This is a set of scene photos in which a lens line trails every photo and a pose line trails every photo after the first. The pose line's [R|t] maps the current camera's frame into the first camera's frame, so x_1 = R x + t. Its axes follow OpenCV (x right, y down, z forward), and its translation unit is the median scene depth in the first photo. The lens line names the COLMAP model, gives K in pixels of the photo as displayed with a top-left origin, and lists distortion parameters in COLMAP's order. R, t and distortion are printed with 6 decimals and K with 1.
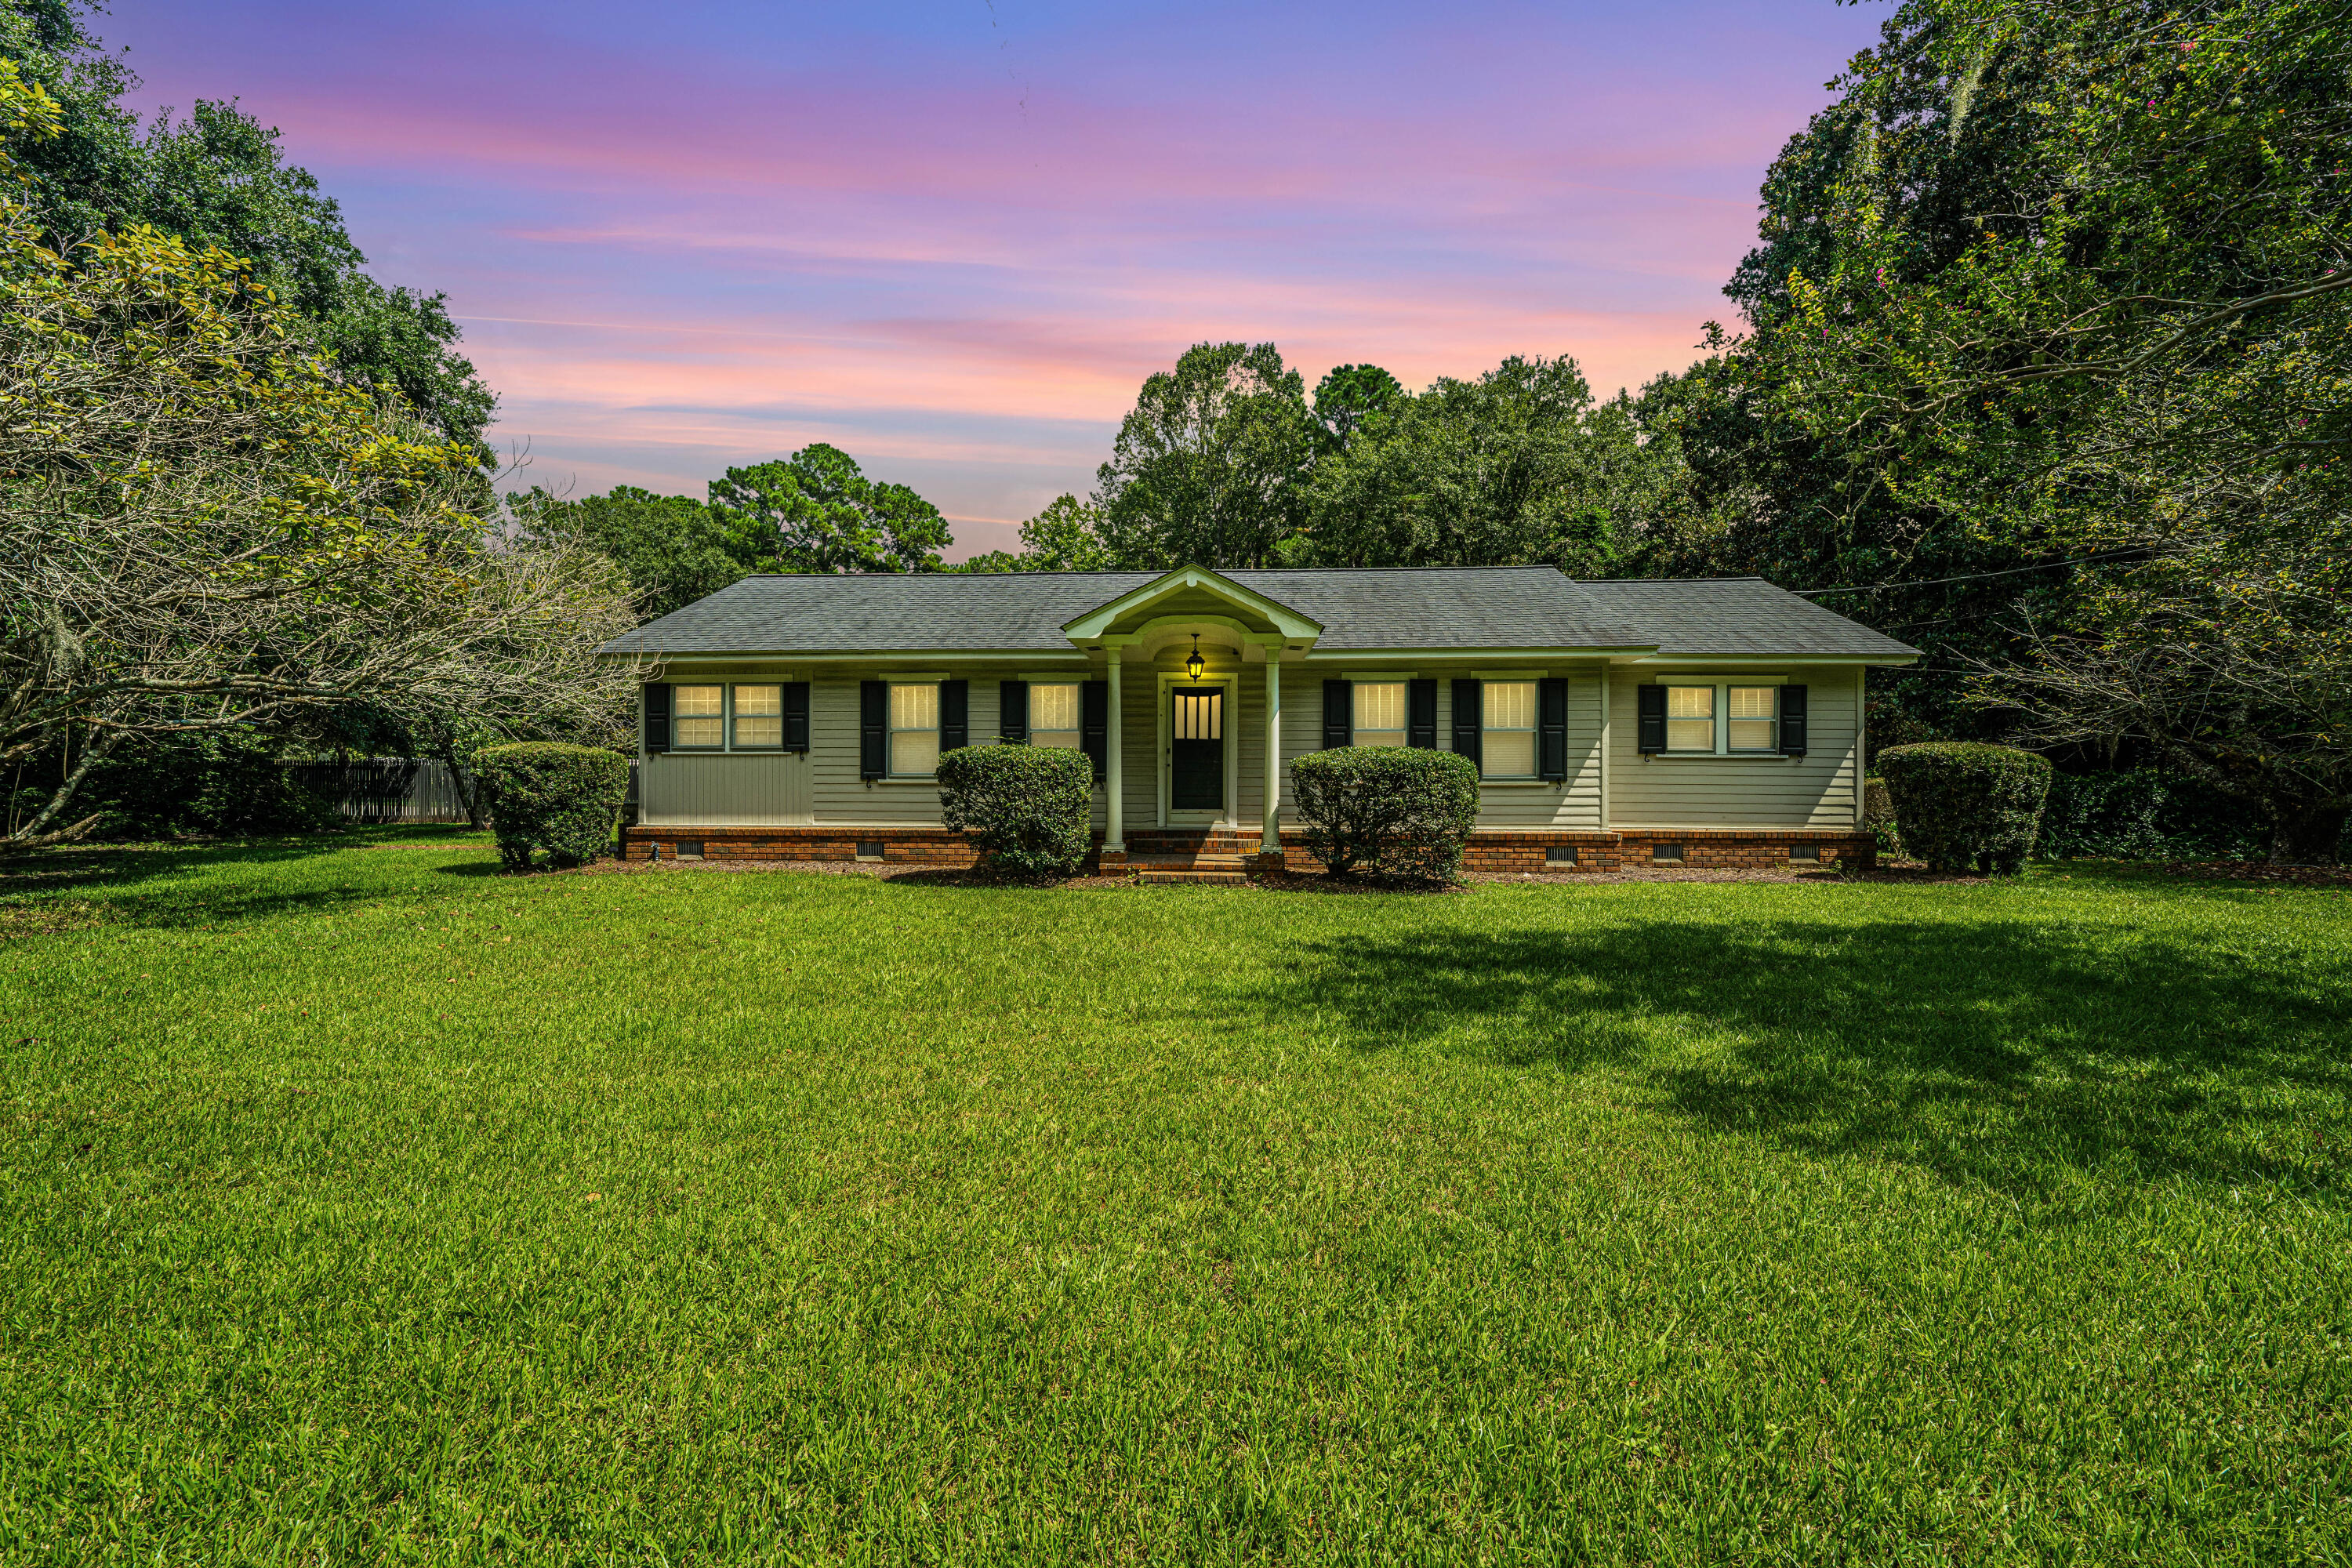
lens RADIAL K [[943.2, 0, 1184.0], [0, 943.2, 776.6], [0, 0, 1]] dist [-0.000263, 0.000369]
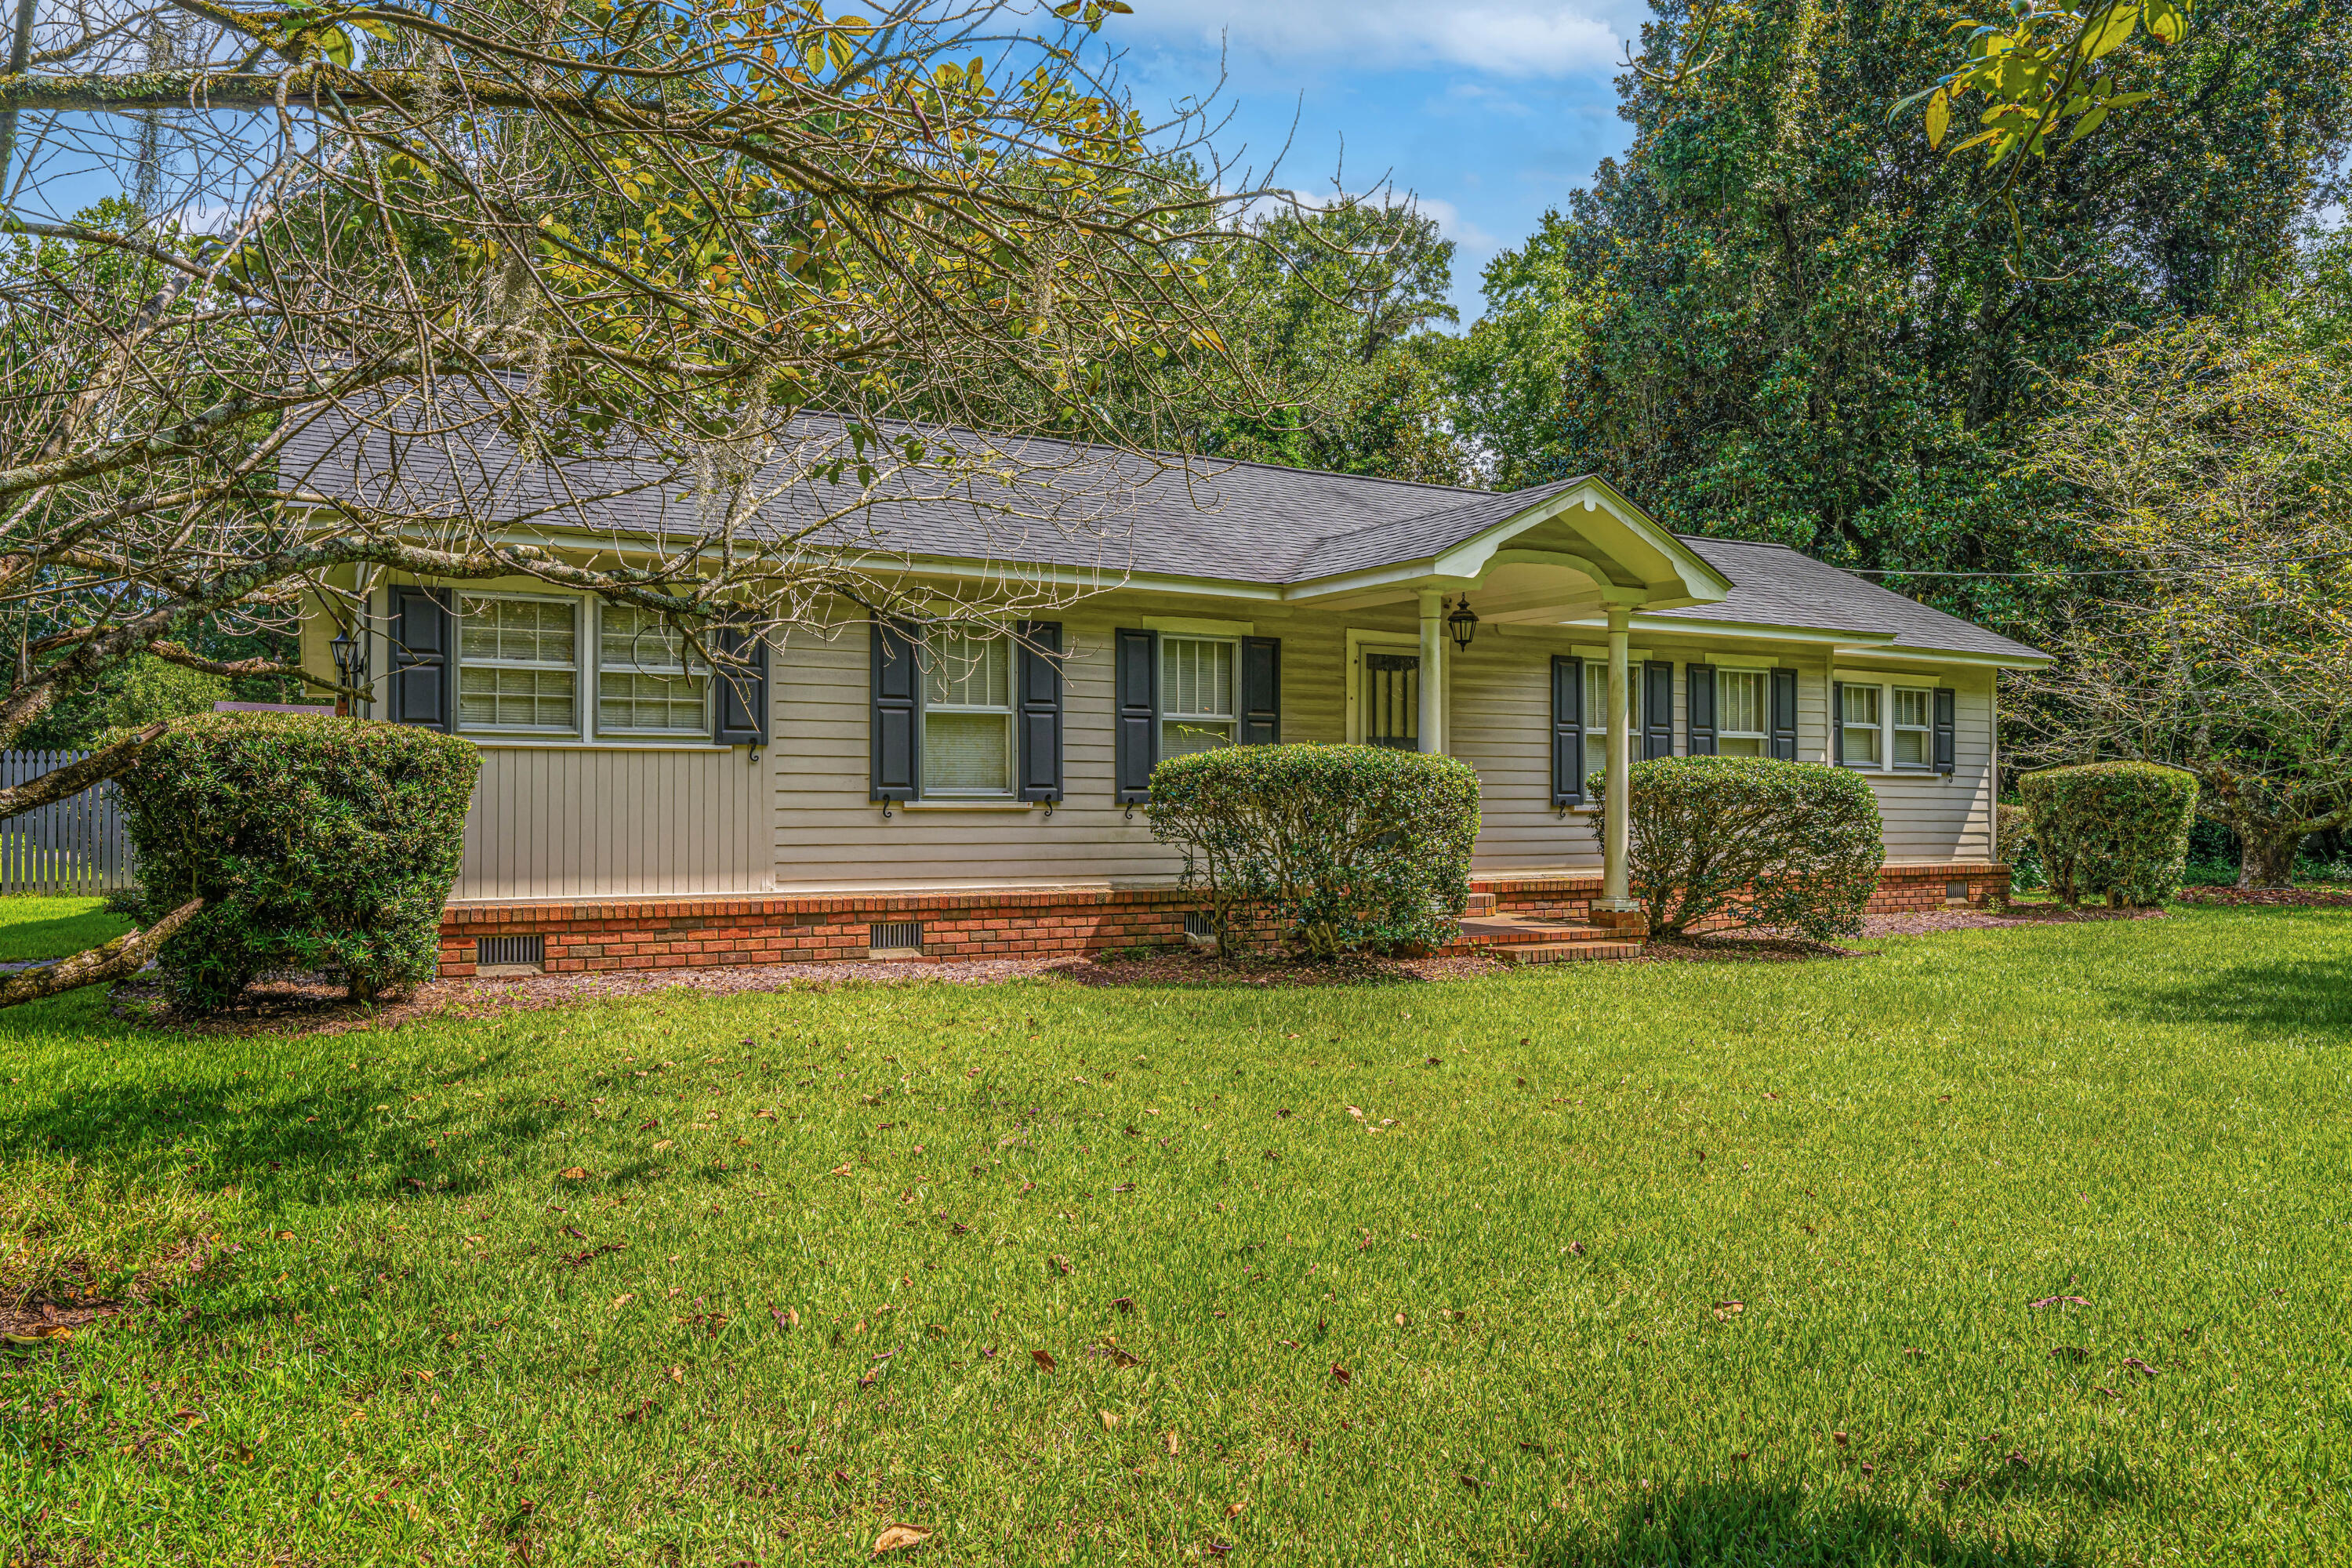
lens RADIAL K [[1594.9, 0, 1195.9], [0, 1594.9, 785.8], [0, 0, 1]] dist [-0.001771, 0.005075]
pose [[0.847327, 0.006380, 0.531033, -0.658682], [-0.005381, 0.999980, -0.003428, -0.003438], [-0.531044, 0.000047, 0.847344, 0.165002]]
